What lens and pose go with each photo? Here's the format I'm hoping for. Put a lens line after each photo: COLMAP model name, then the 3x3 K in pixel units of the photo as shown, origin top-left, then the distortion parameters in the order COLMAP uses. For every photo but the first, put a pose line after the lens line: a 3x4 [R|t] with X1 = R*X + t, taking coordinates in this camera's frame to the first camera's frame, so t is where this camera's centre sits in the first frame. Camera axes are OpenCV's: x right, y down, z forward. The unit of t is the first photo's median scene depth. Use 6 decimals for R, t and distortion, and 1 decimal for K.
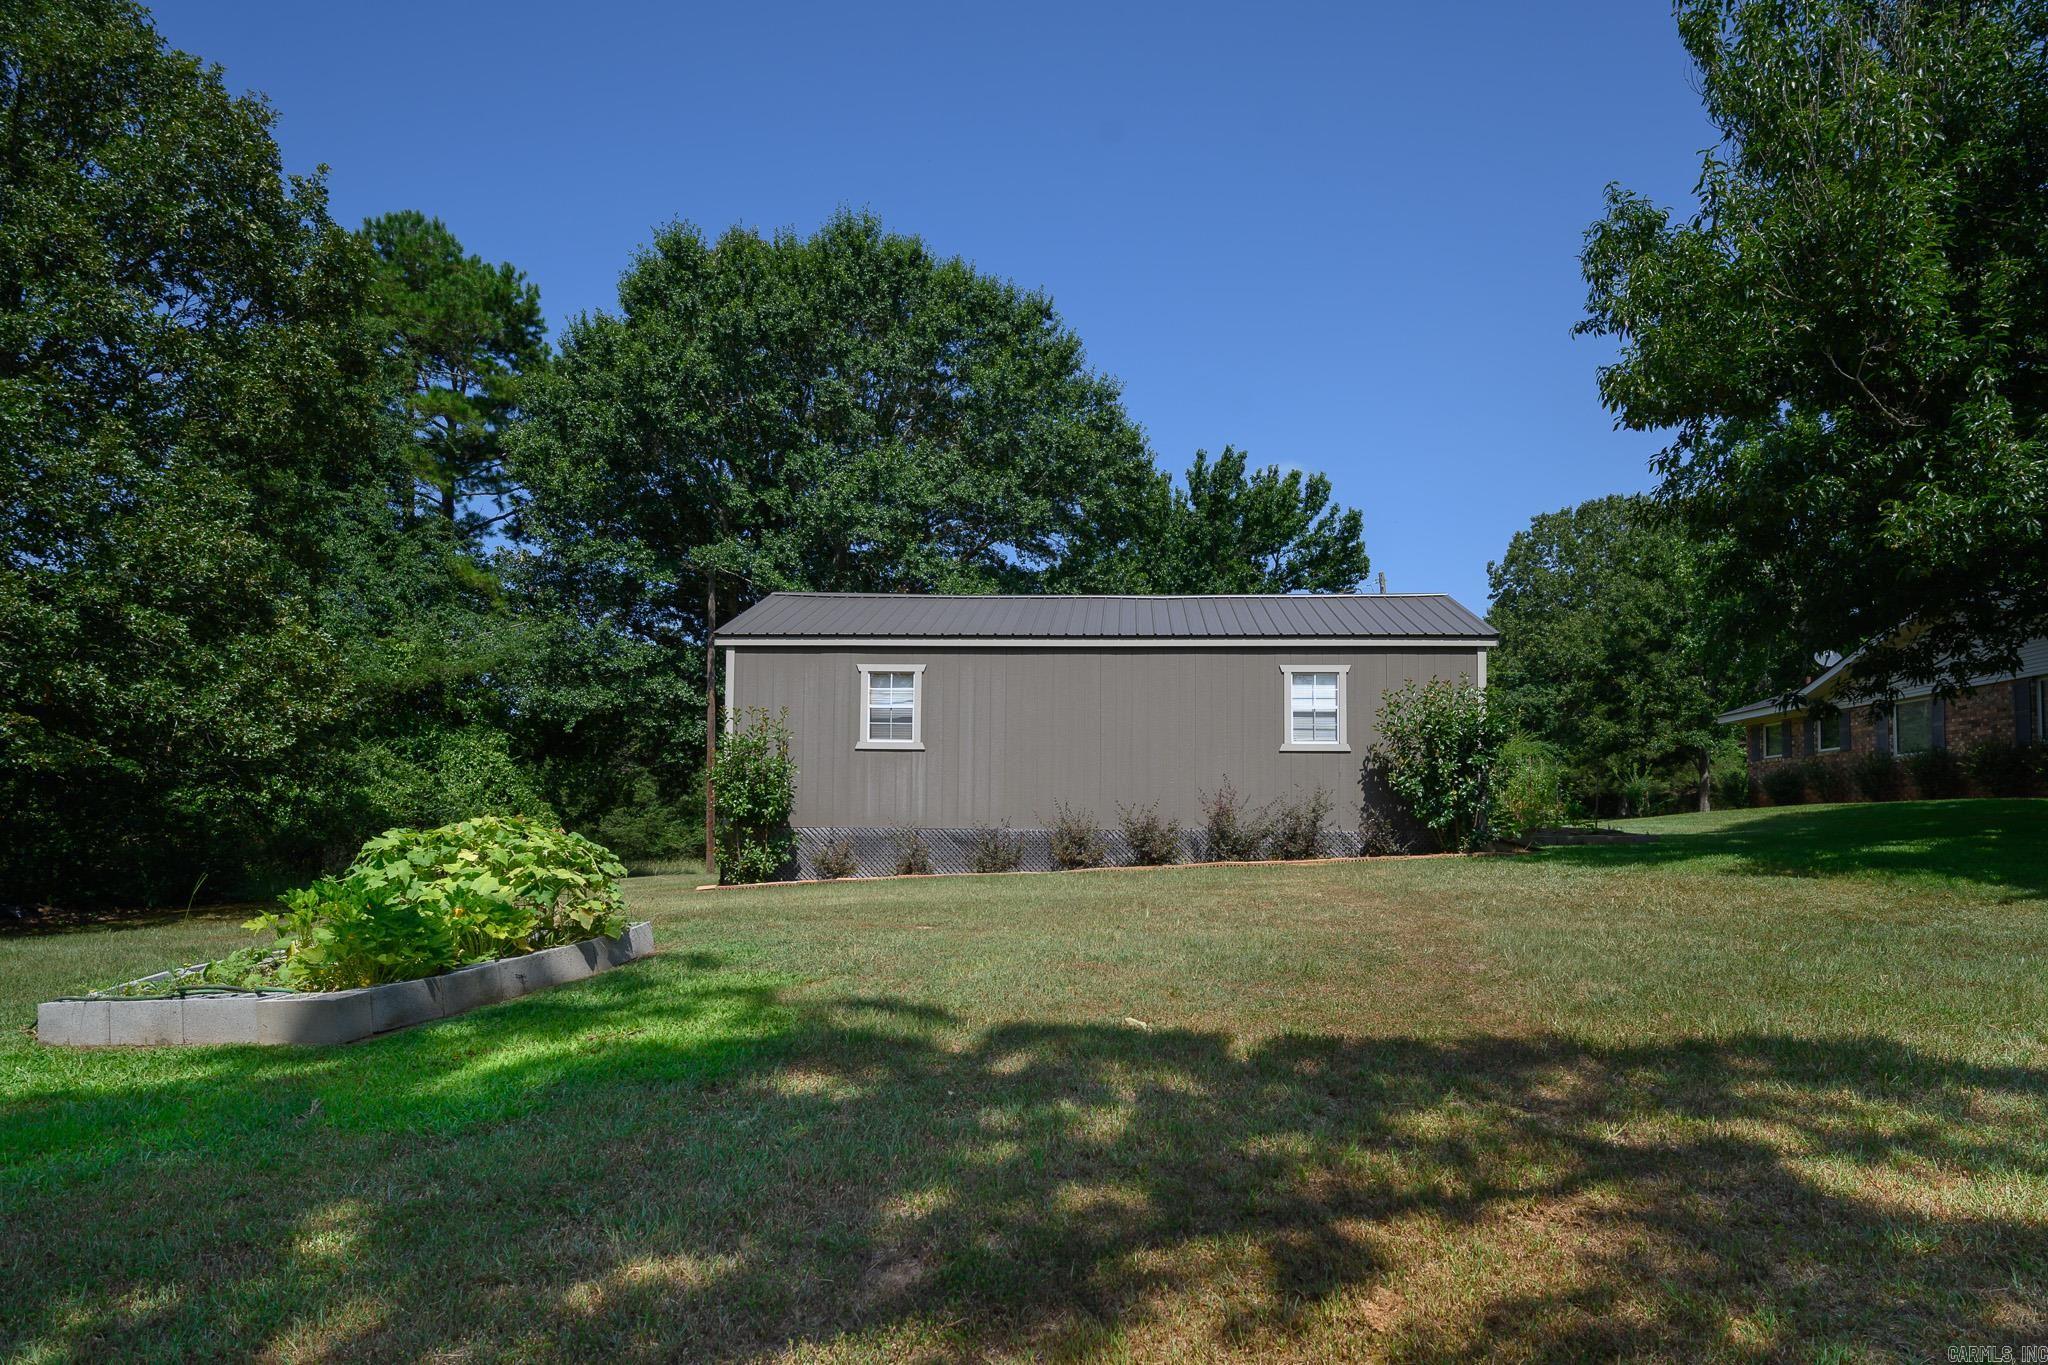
lens RADIAL K [[1023.2, 0, 1106.0], [0, 1023.2, 779.8], [0, 0, 1]] dist [0.006572, -0.000007]
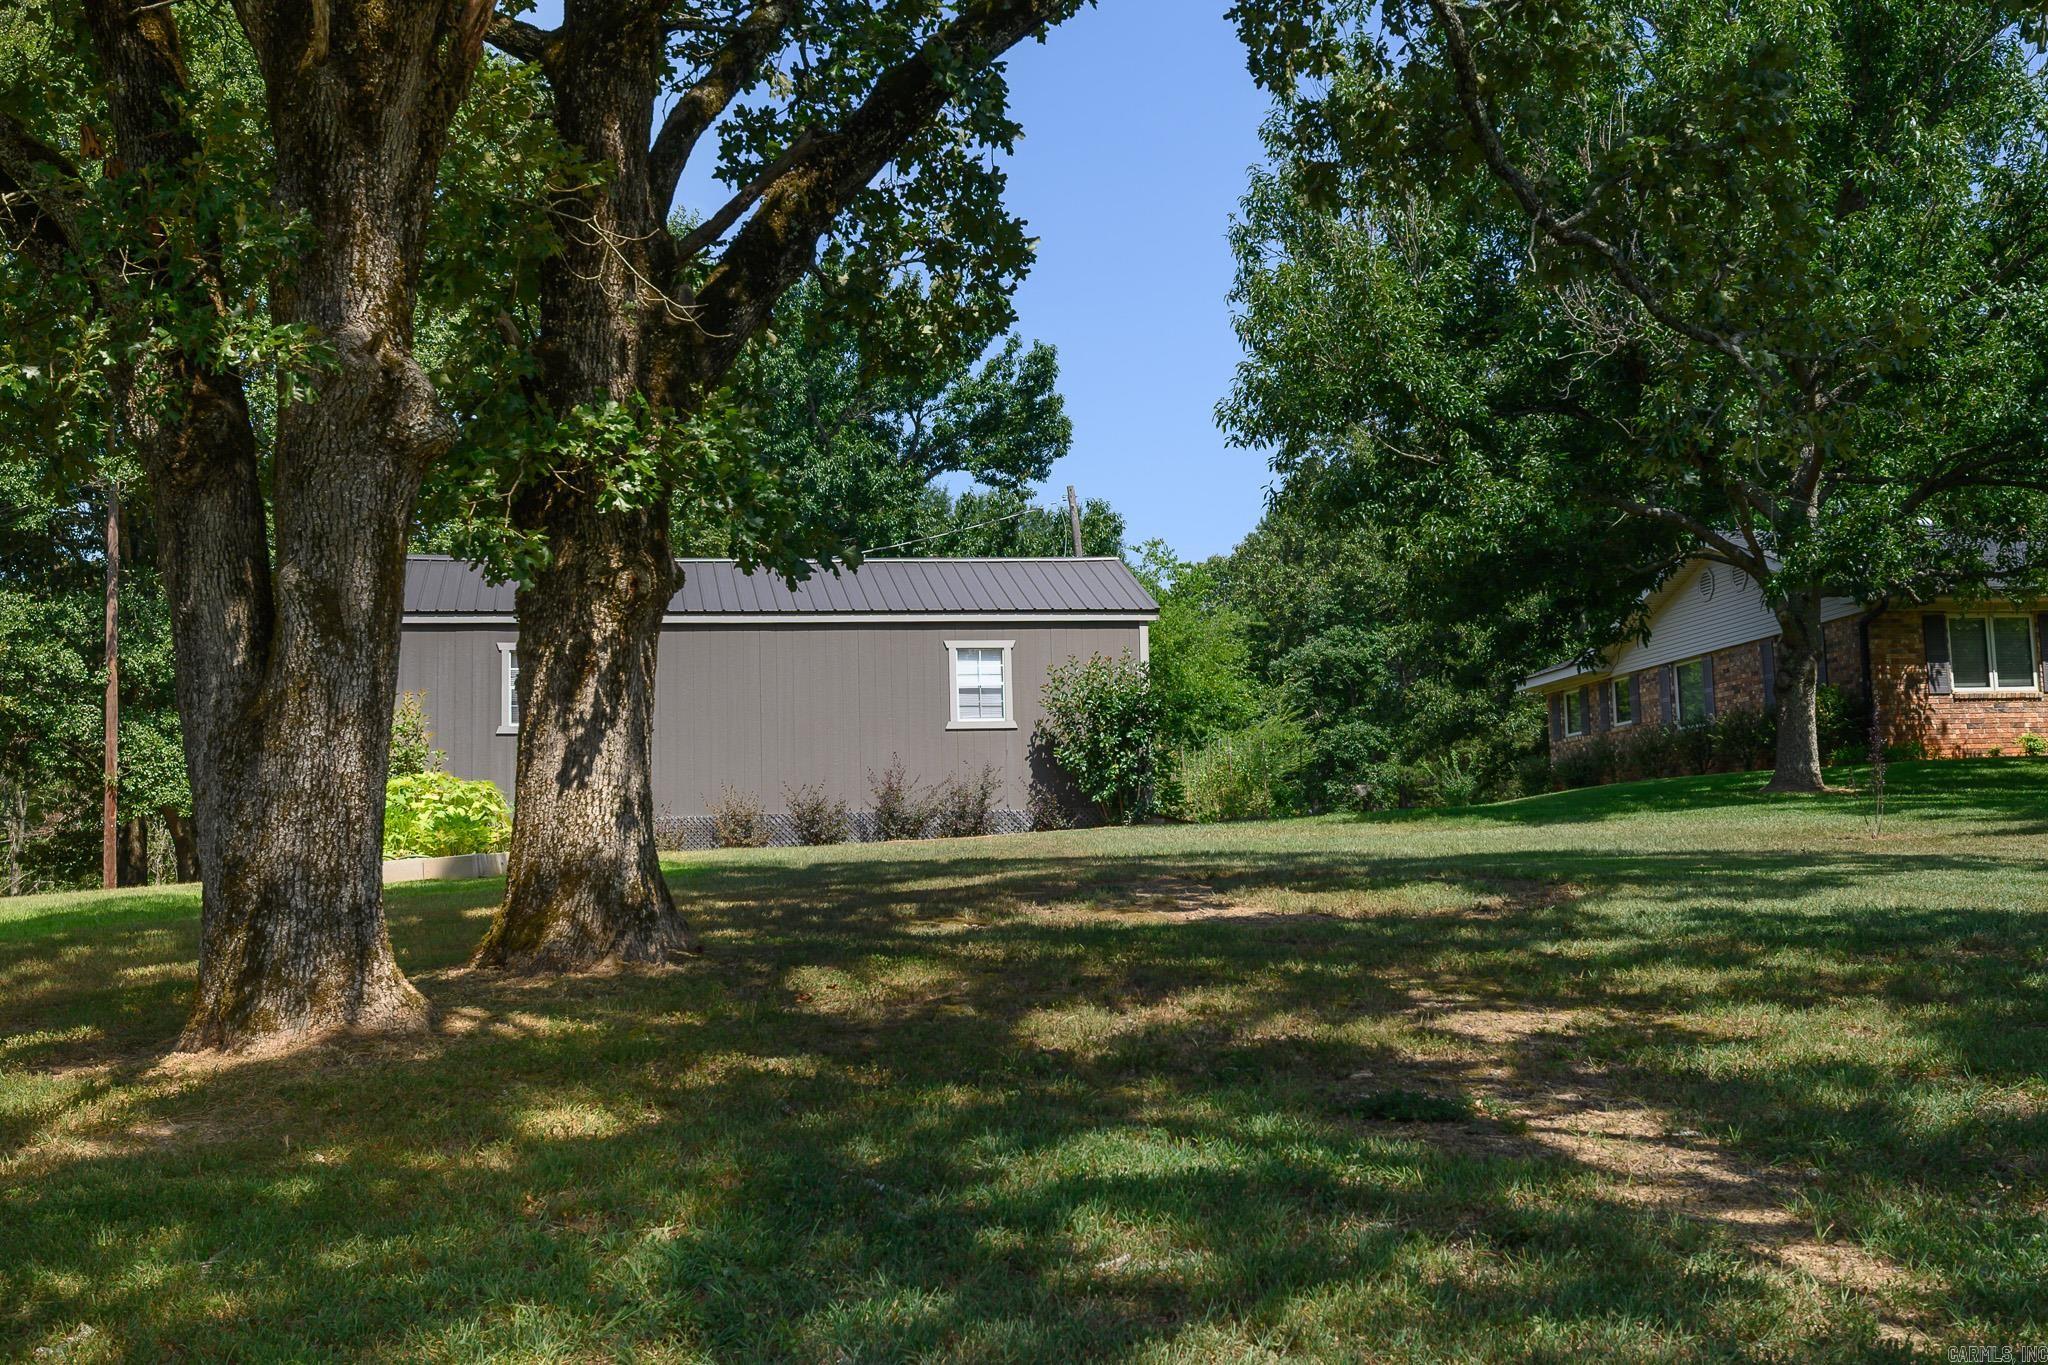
lens RADIAL K [[1856.0, 0, 1024.2], [0, 1856.0, 684.7], [0, 0, 1]] dist [0.010050, 0.002153]
pose [[0.975755, -0.011359, 0.218571, -0.143082], [0.024978, 0.997907, -0.059649, 0.037152], [-0.217436, 0.063662, 0.973996, -0.737454]]
